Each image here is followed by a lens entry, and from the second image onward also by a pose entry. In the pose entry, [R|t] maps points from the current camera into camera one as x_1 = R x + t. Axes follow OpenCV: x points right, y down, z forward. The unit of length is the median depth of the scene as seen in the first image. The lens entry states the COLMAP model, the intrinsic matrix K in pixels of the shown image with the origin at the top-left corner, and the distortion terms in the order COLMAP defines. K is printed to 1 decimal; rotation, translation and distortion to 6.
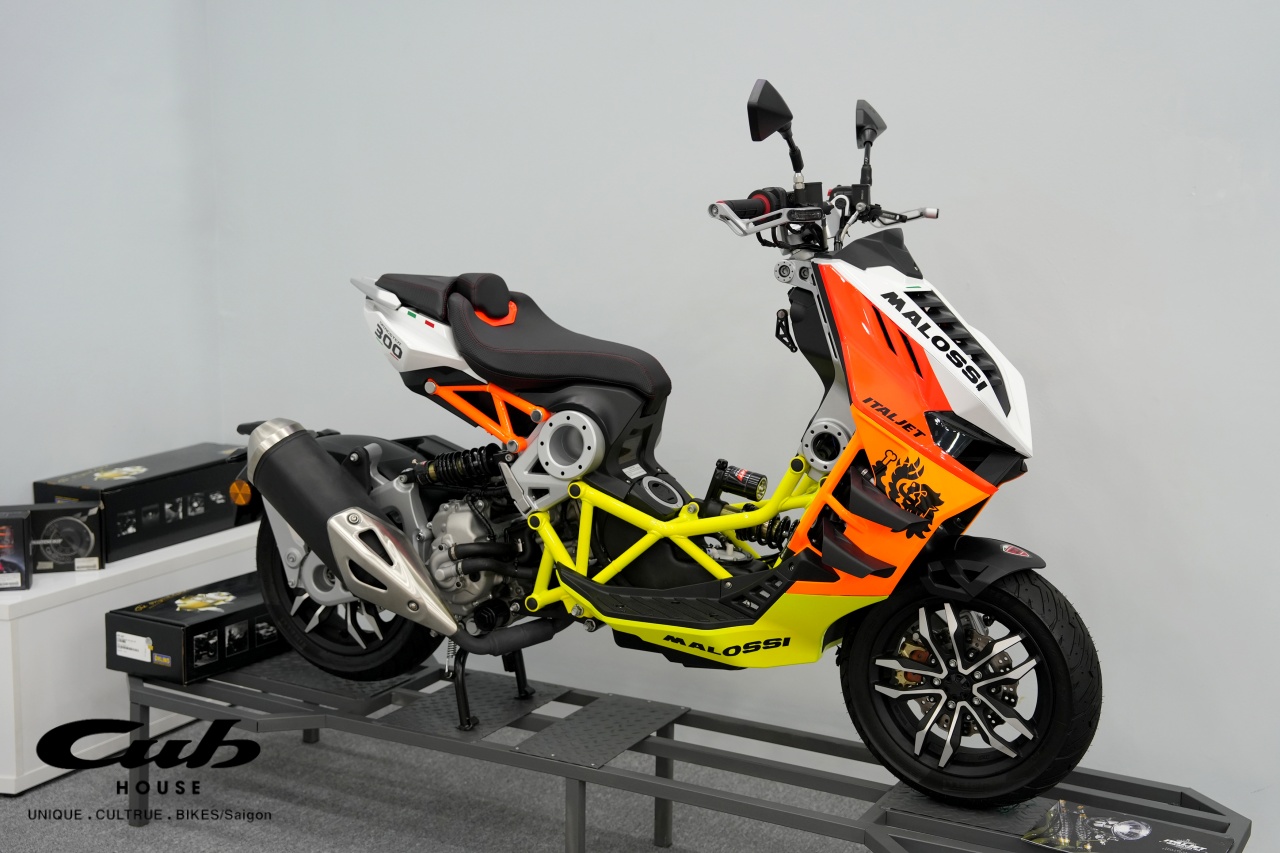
lens RADIAL K [[1767.2, 0, 640.0], [0, 1767.2, 426.5], [0, 0, 1]] dist [0.161951, -0.032866]
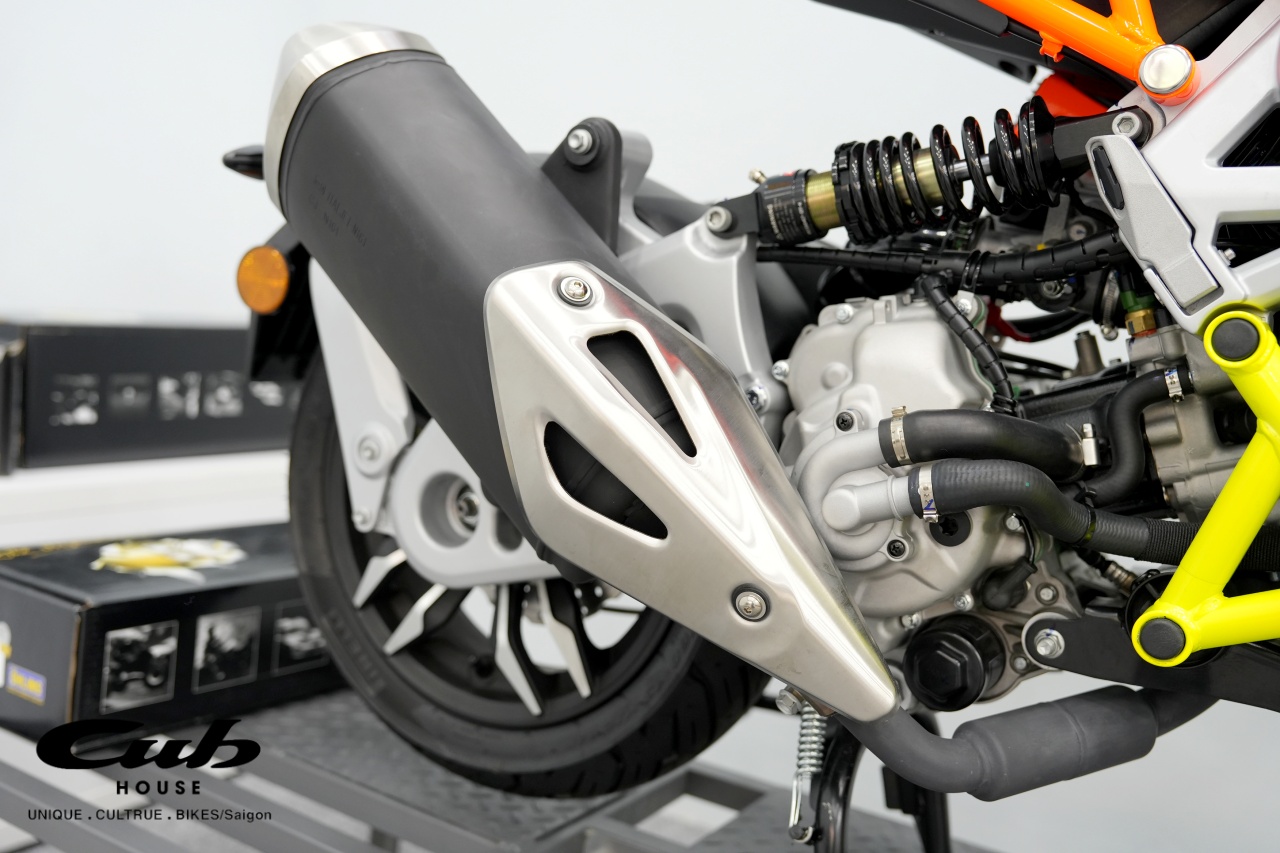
lens RADIAL K [[1291.9, 0, 640.0], [0, 1291.9, 426.5], [0, 0, 1]] dist [0.021165, 0.016658]
pose [[0.994988, 0.095851, -0.028490, -0.144012], [-0.097600, 0.992889, -0.068162, 0.089598], [0.021754, 0.070601, 0.997267, 0.797327]]
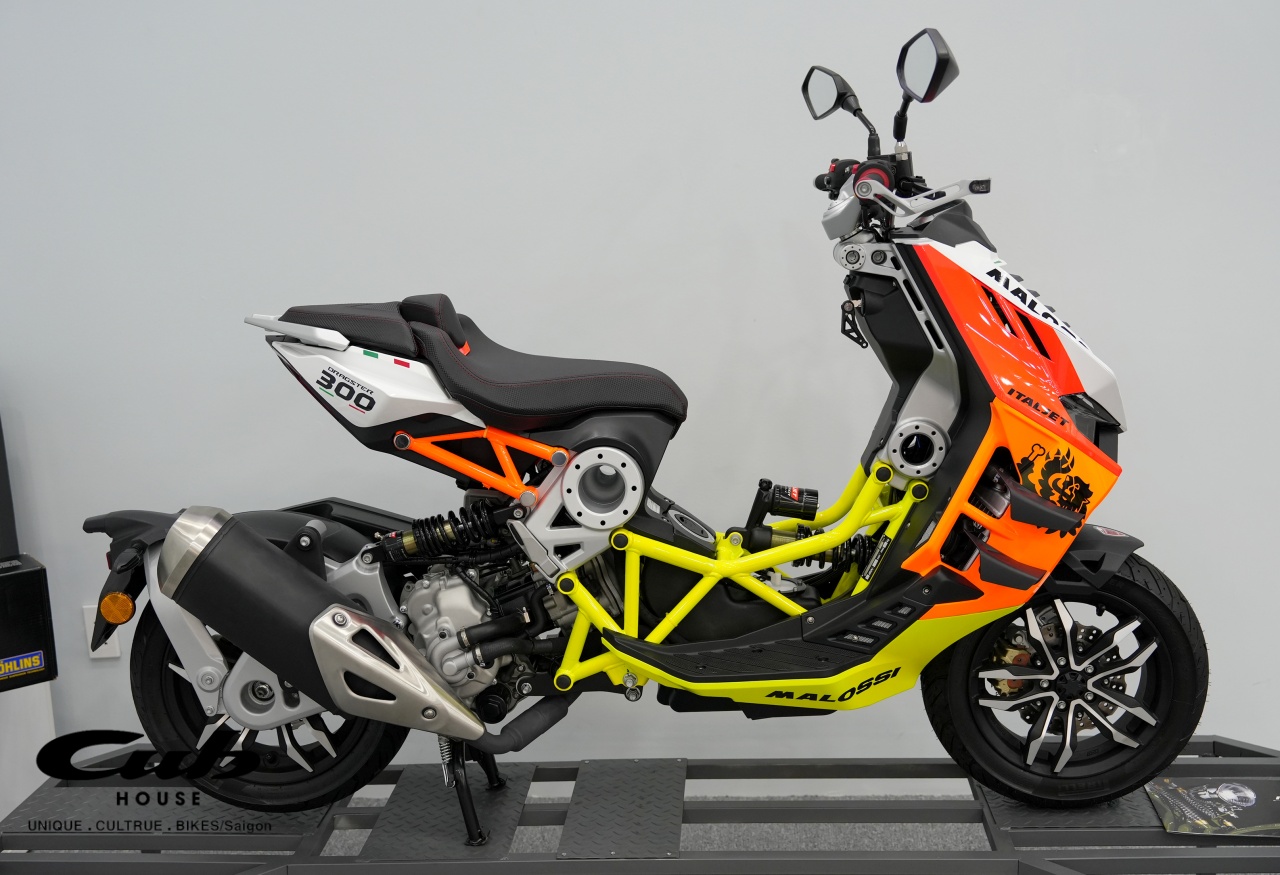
lens RADIAL K [[1555.6, 0, 640.0], [0, 1555.6, 437.5], [0, 0, 1]] dist [0.062958, 0.032892]
pose [[0.905780, -0.131461, 0.402840, -0.313867], [0.122485, 0.991304, 0.048094, -0.045935], [-0.405659, 0.005779, 0.914006, 0.315448]]
